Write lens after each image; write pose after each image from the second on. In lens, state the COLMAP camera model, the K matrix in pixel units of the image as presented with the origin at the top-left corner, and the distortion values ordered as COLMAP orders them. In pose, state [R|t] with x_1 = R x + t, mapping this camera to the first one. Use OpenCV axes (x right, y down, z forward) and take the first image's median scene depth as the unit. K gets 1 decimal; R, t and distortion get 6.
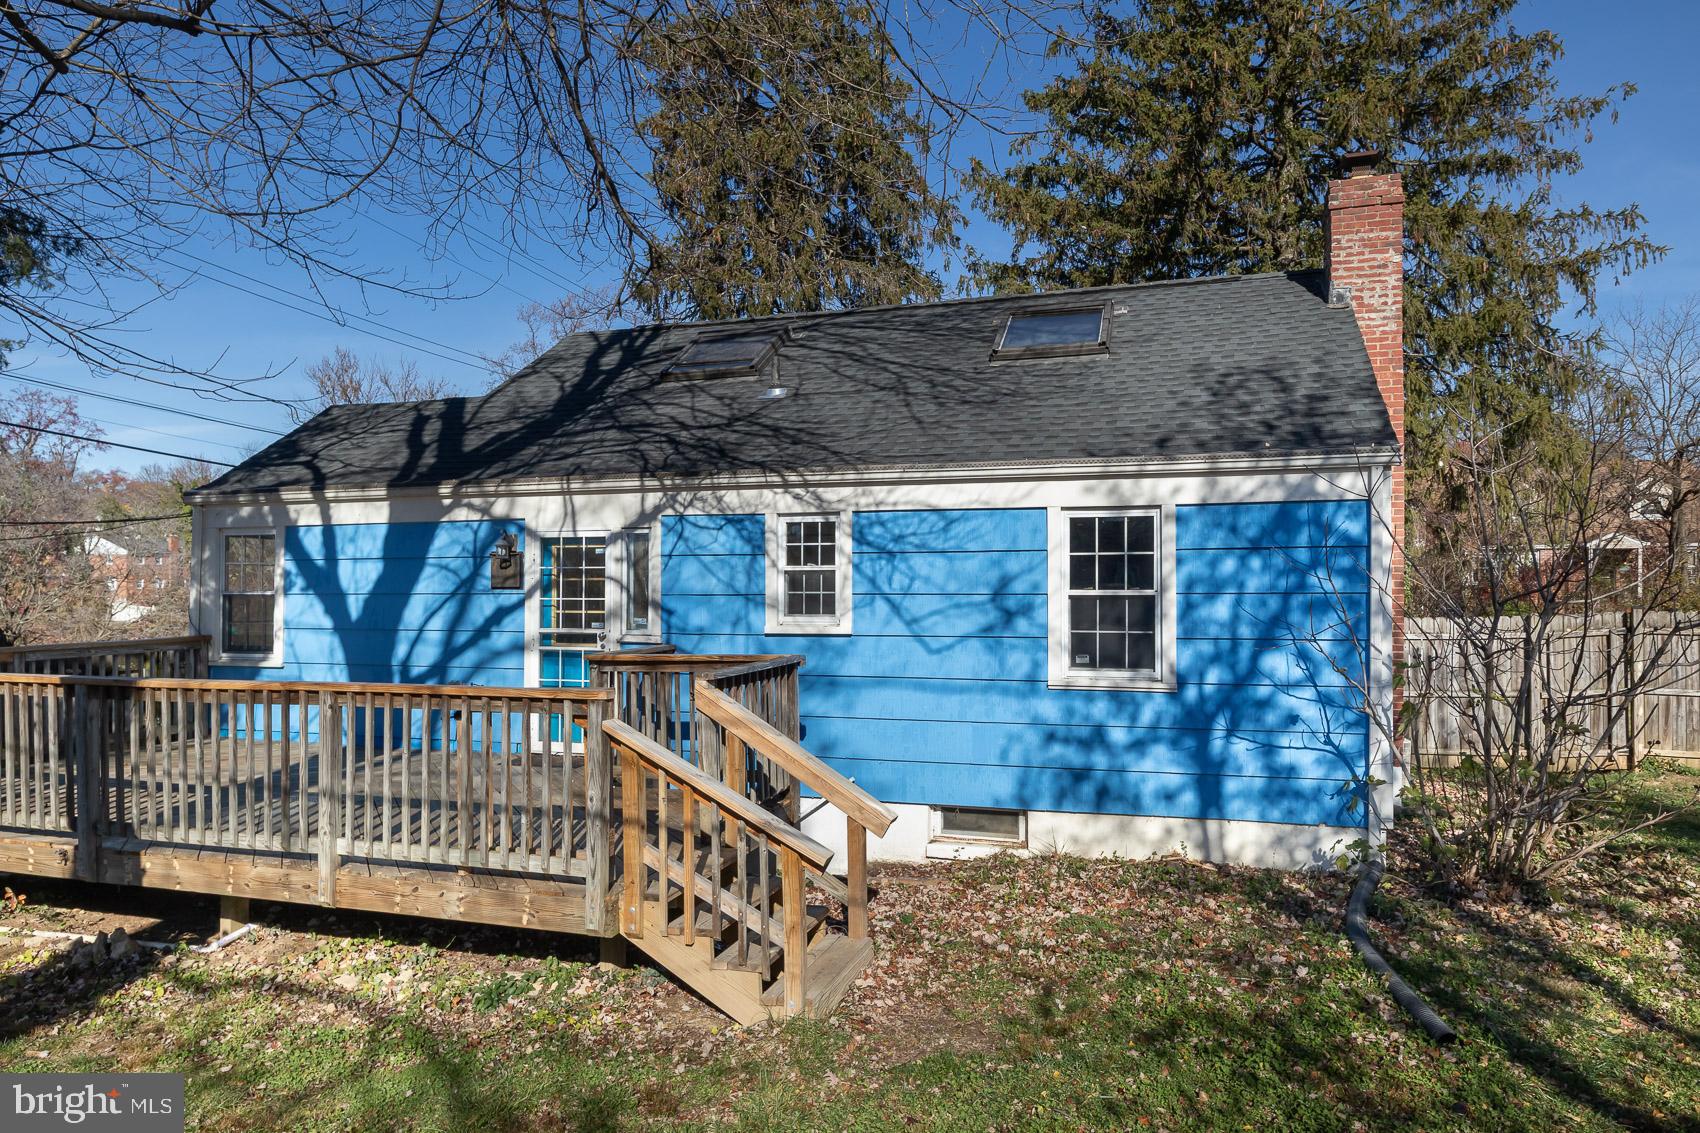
lens RADIAL K [[1054.4, 0, 848.2], [0, 1054.4, 604.9], [0, 0, 1]] dist [-0.000542, -0.000622]
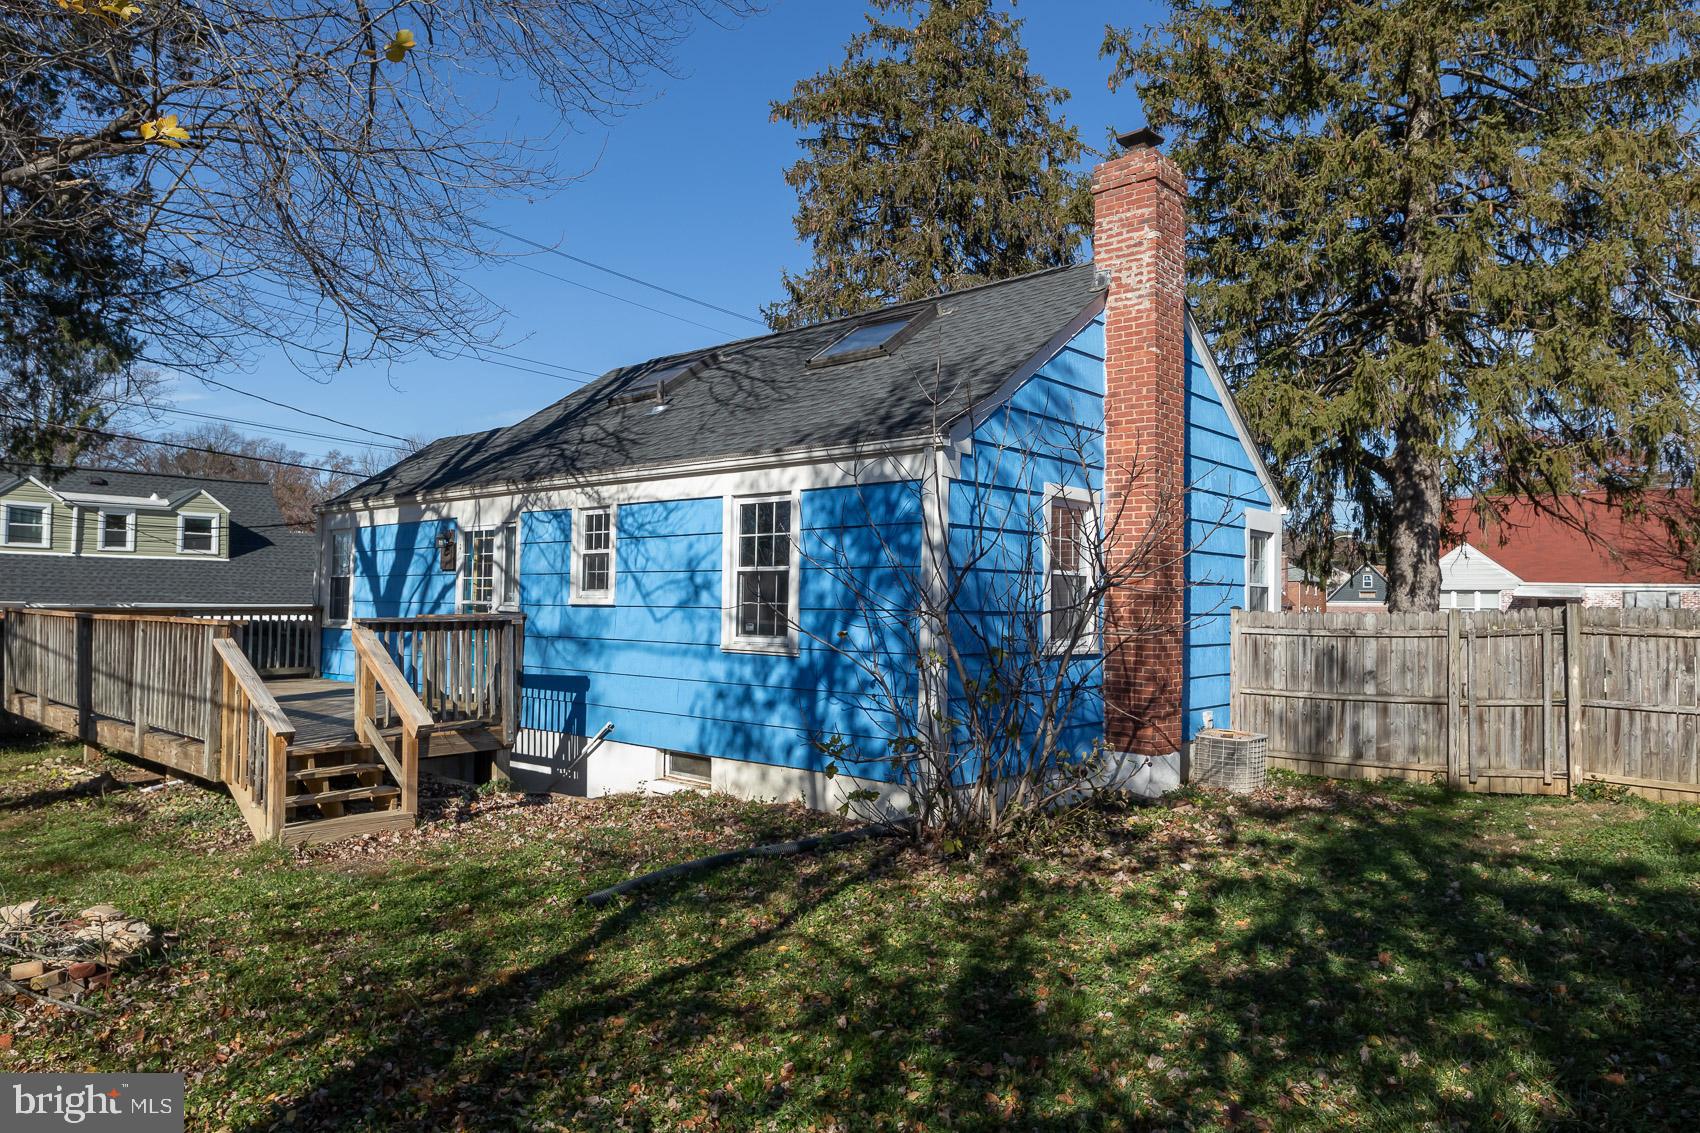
lens RADIAL K [[1054.4, 0, 848.2], [0, 1054.4, 604.9], [0, 0, 1]] dist [-0.000542, -0.000622]
pose [[0.910339, 0.014454, -0.413611, 0.738496], [-0.020928, 0.999719, -0.011125, 0.034290], [0.413334, 0.018783, 0.910386, 0.000355]]
